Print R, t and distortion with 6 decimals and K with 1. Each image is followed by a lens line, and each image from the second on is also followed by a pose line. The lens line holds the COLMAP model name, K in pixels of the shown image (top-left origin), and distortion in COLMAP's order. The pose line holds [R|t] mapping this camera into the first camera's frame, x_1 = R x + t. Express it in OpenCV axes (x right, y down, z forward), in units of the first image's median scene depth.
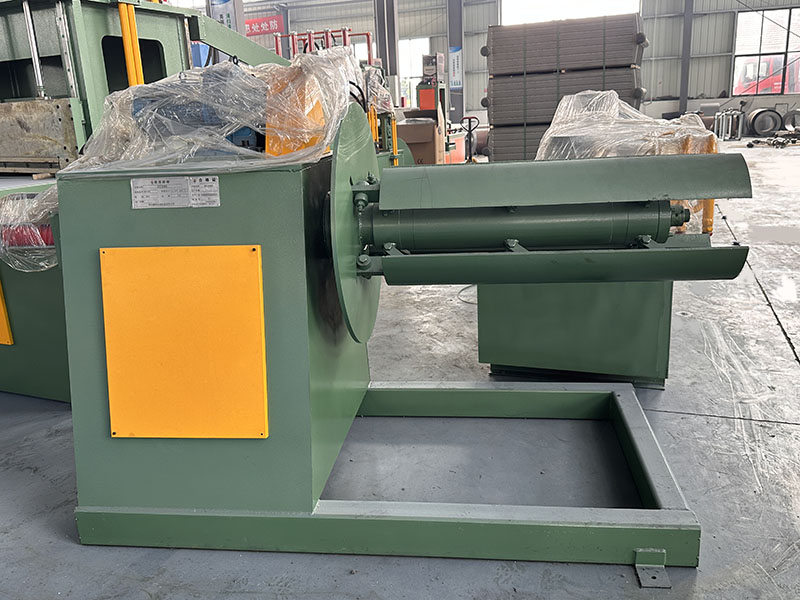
lens RADIAL K [[703.4, 0, 400.0], [0, 703.4, 300.0], [0, 0, 1]] dist [0.002978, 0.000517]
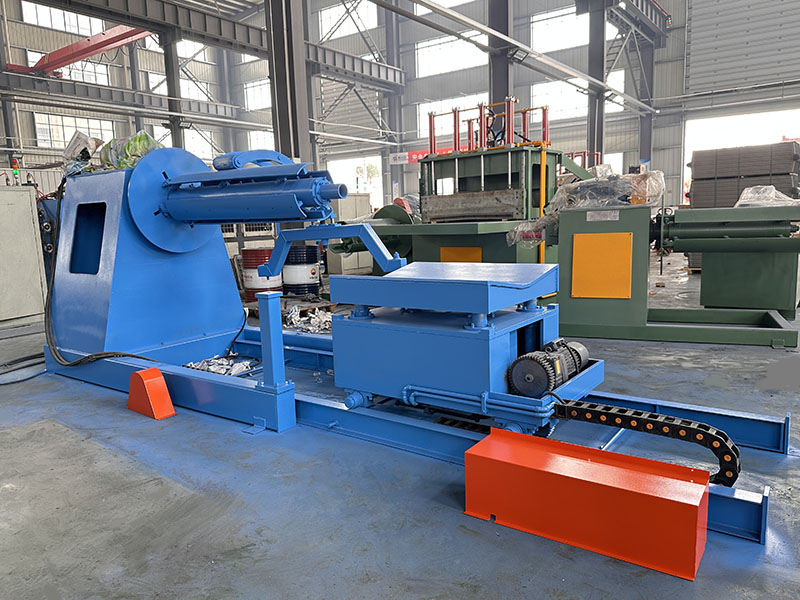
lens RADIAL K [[576.4, 0, 400.0], [0, 576.4, 300.0], [0, 0, 1]] dist [0.070790, -0.124576]
pose [[0.955962, 0.053876, -0.288504, -0.299002], [-0.084891, 0.991746, -0.096087, 0.379240], [0.280946, 0.116347, 0.952645, -1.152121]]
